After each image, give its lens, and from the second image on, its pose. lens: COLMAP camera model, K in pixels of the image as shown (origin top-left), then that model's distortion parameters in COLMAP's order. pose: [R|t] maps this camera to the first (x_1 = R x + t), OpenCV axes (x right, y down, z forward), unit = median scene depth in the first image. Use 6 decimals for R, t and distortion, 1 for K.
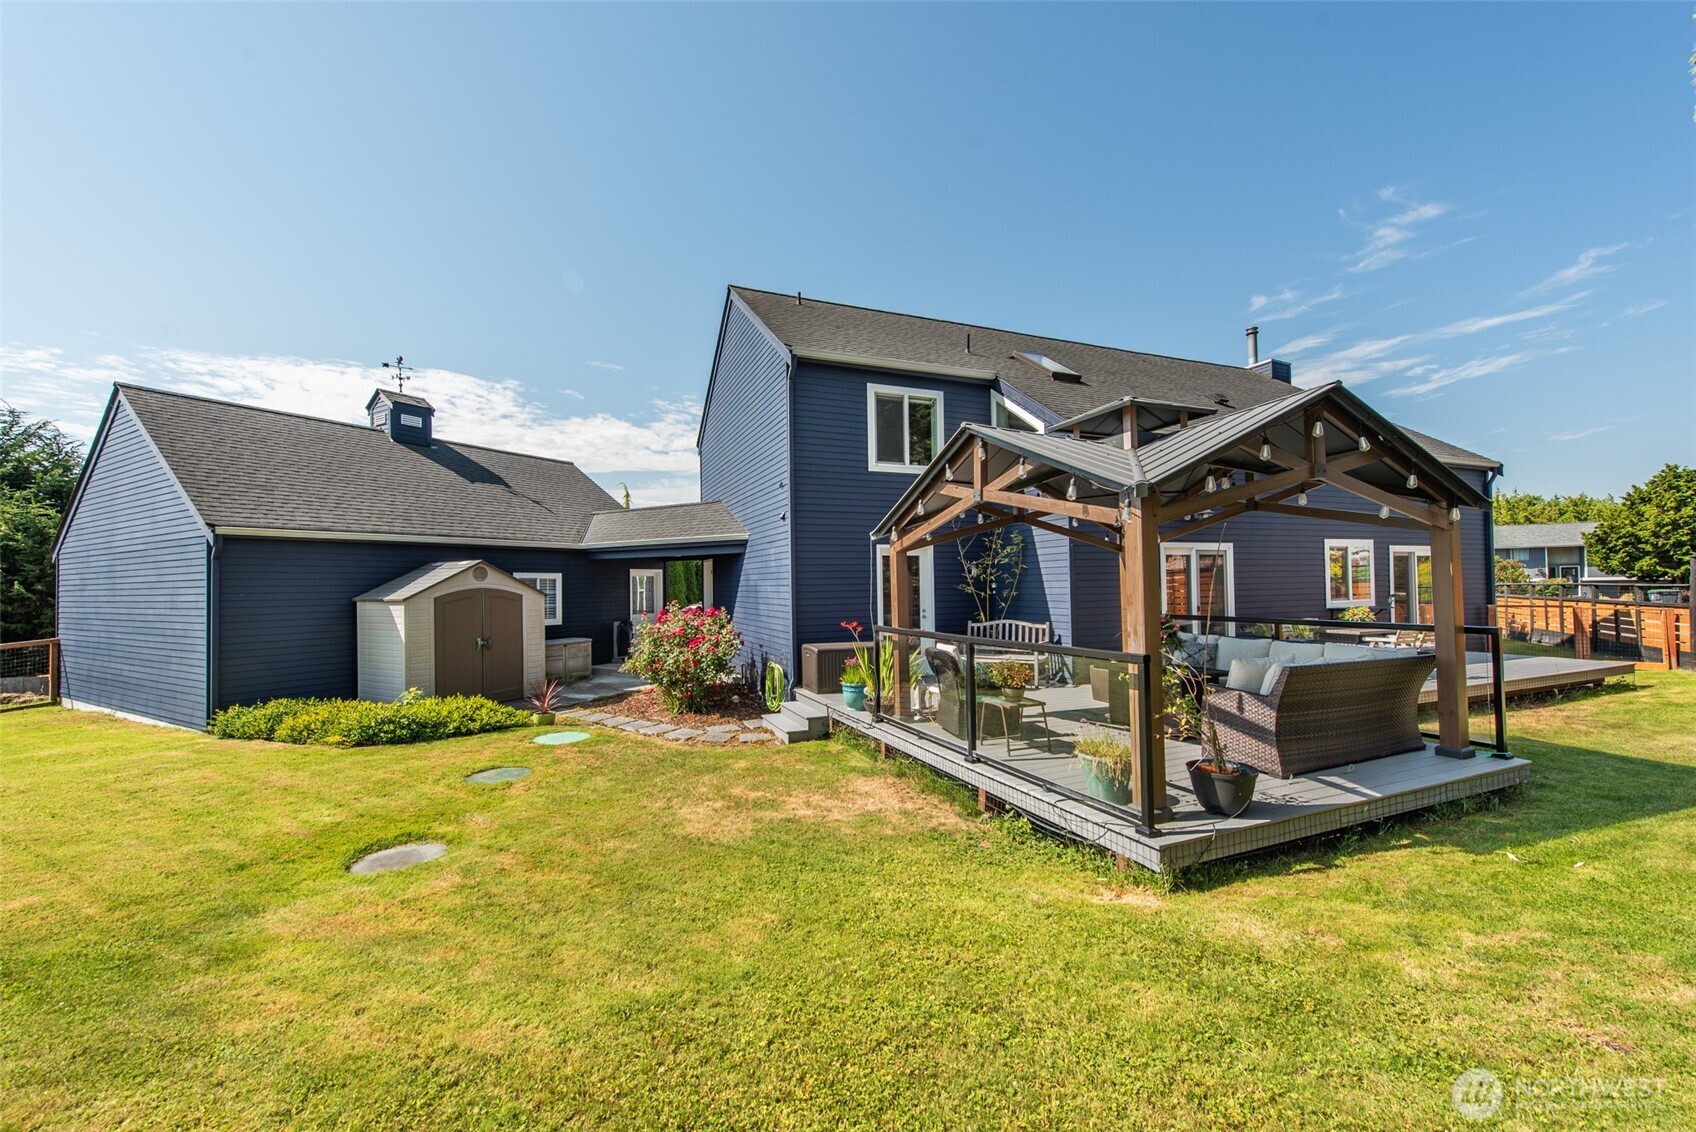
lens RADIAL K [[662.3, 0, 848.8], [0, 662.3, 570.9], [0, 0, 1]] dist [0.013038, -0.003347]
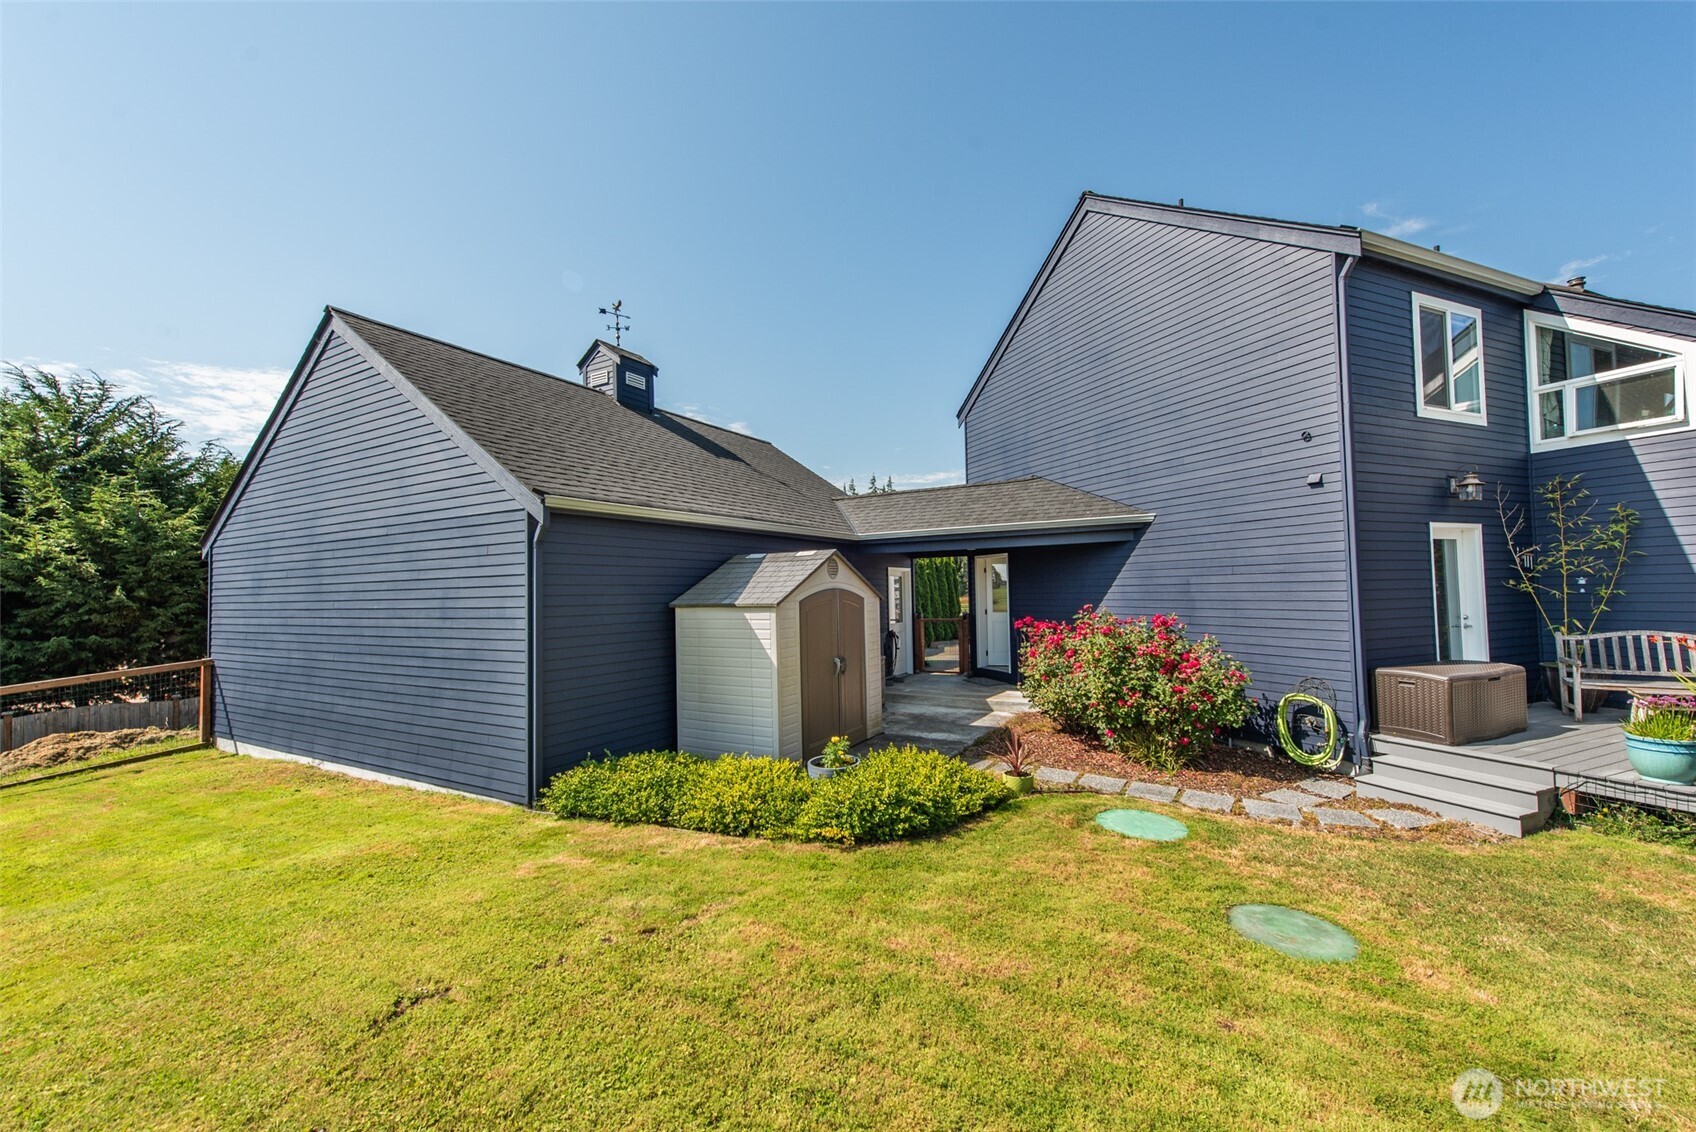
lens RADIAL K [[662.3, 0, 849.1], [0, 662.3, 567.0], [0, 0, 1]] dist [0.013038, -0.003347]
pose [[0.999991, -0.004300, 0.000052, -0.536493], [0.004301, 0.999836, -0.017616, 0.015531], [0.000024, 0.017616, 0.999845, 0.283657]]
